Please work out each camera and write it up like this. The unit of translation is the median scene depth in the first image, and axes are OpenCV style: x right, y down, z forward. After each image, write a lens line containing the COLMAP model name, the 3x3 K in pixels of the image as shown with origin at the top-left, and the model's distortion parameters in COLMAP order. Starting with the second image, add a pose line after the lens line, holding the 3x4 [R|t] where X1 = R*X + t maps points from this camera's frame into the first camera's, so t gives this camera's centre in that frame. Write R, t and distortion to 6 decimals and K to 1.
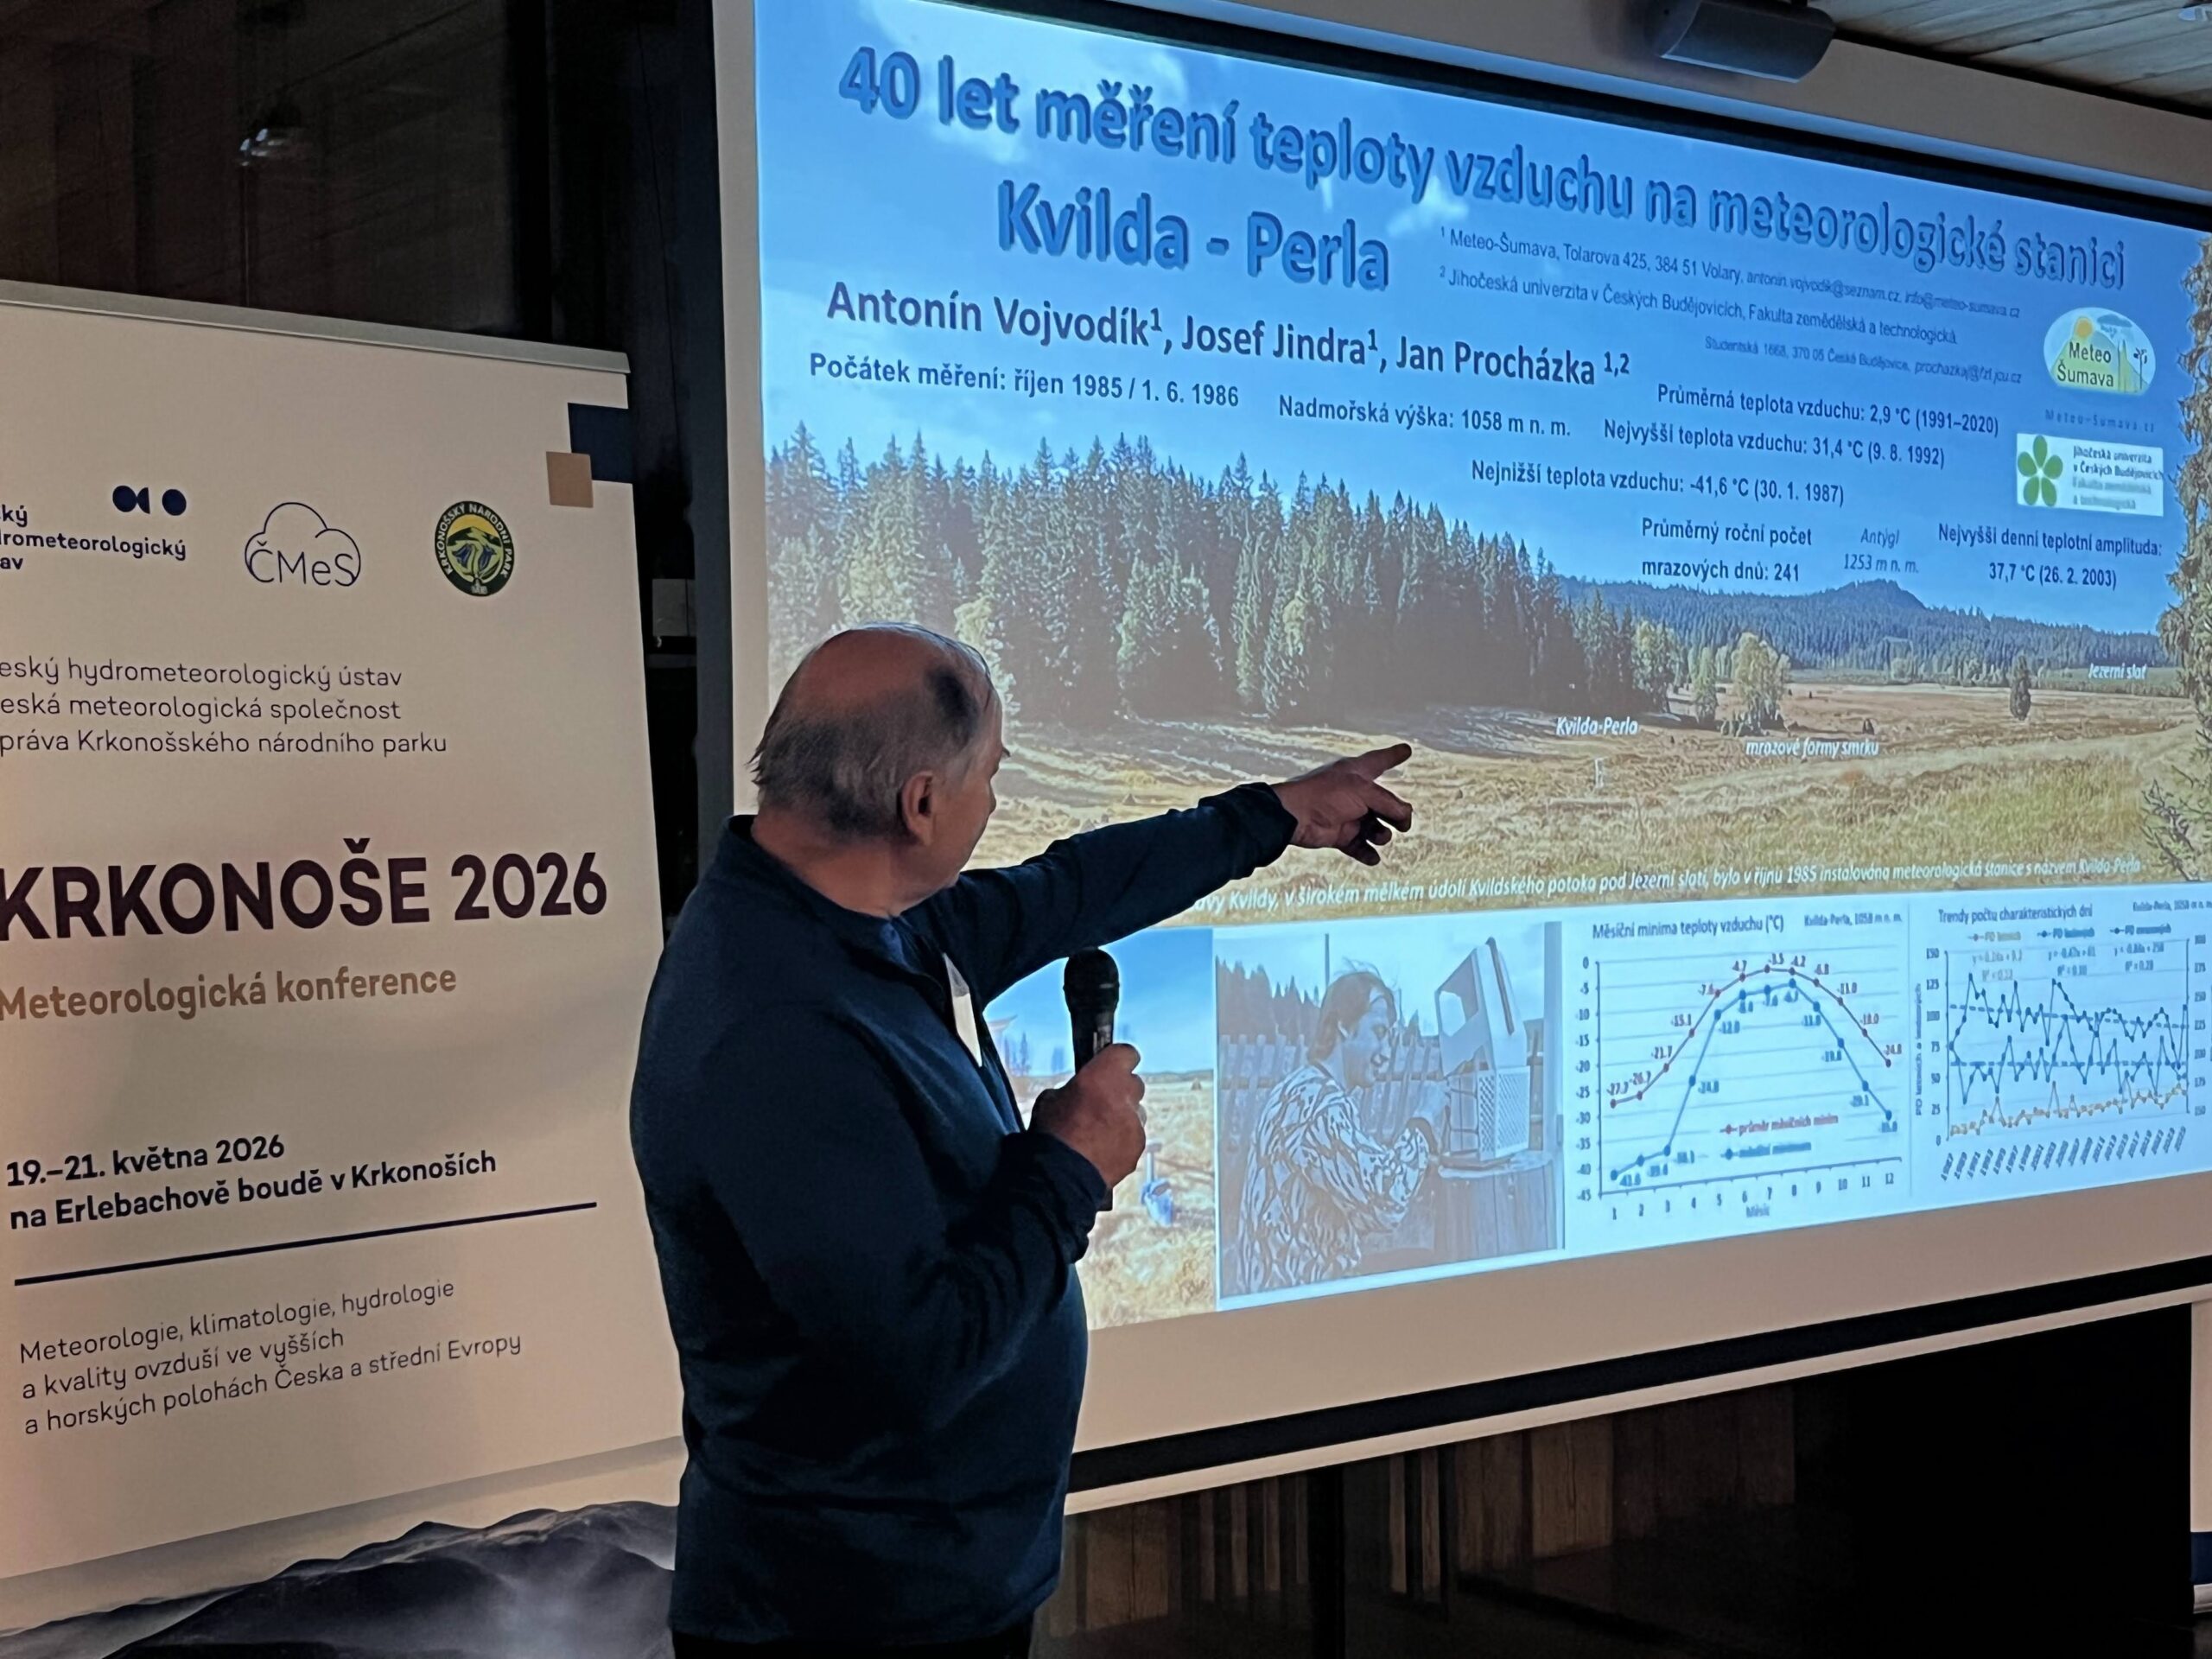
lens RADIAL K [[3104.8, 0, 1112.0], [0, 3104.8, 837.9], [0, 0, 1]] dist [0.017503, 0.000000]
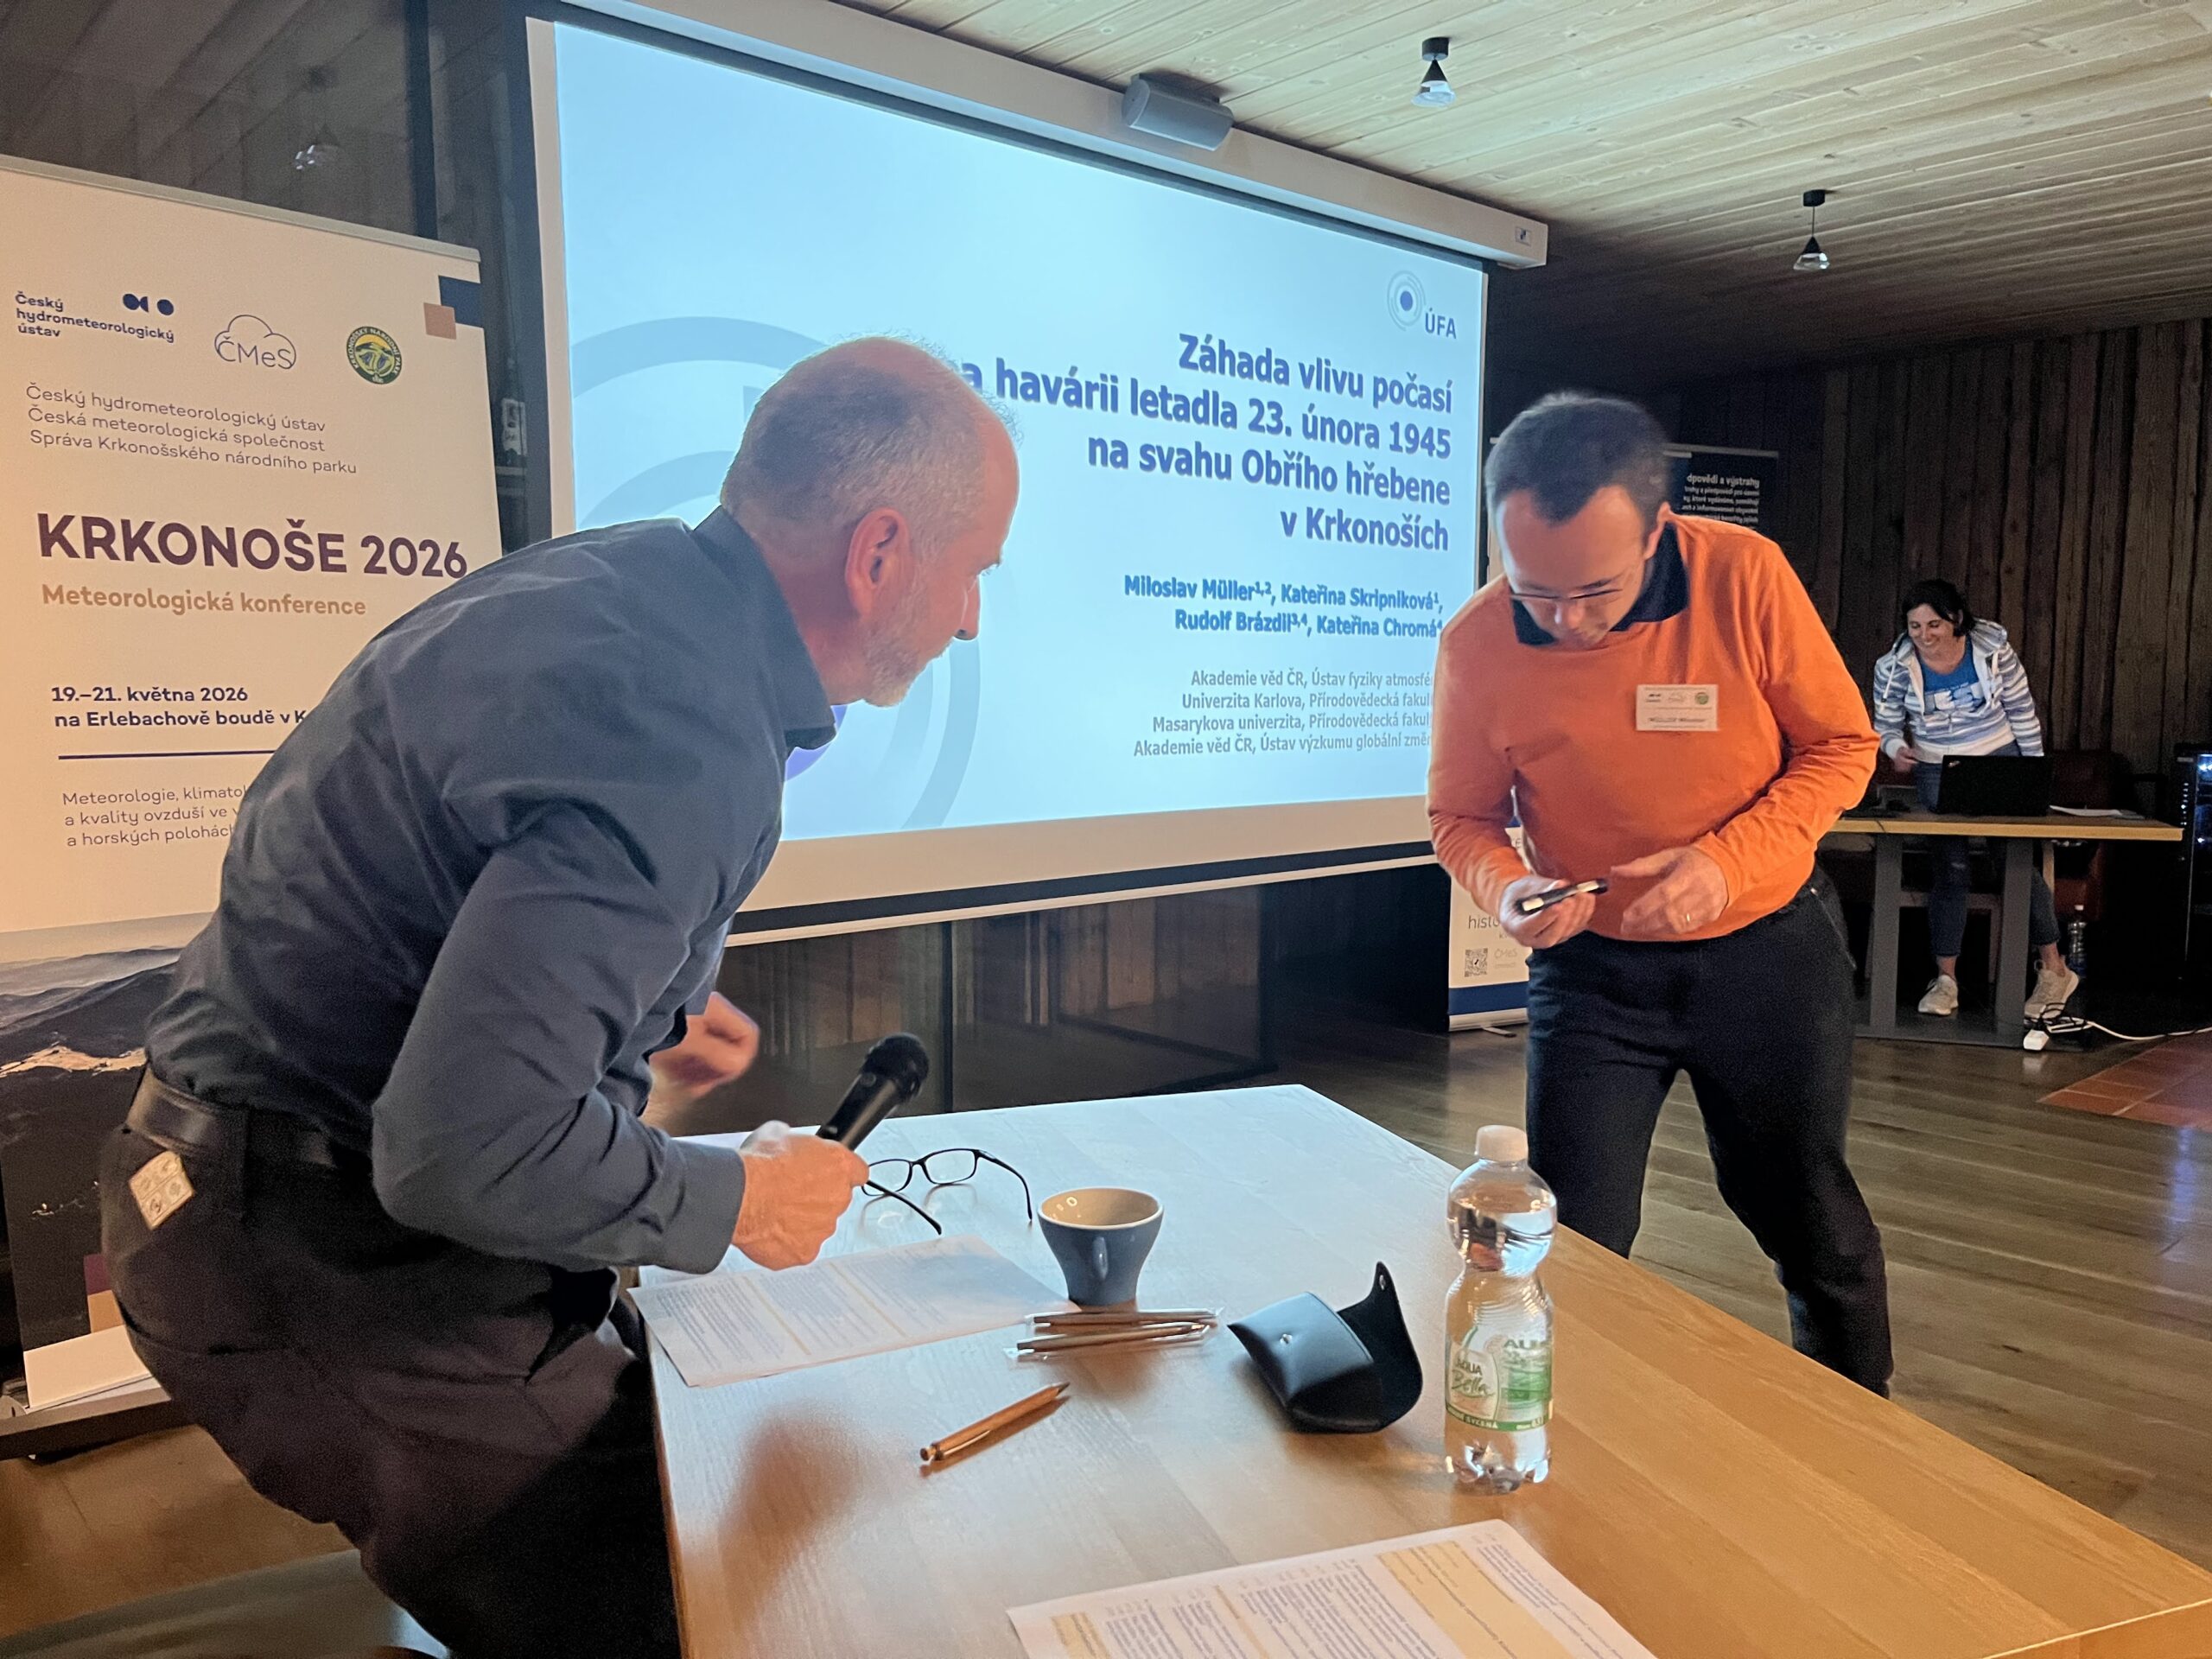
lens RADIAL K [[1673.3, 0, 1115.0], [0, 1673.3, 827.7], [0, 0, 1]] dist [0.028393, -0.059810]
pose [[0.997960, 0.004736, 0.063665, 0.146083], [-0.009648, 0.996979, 0.077066, 0.092647], [-0.063107, -0.077523, 0.994991, 0.043000]]
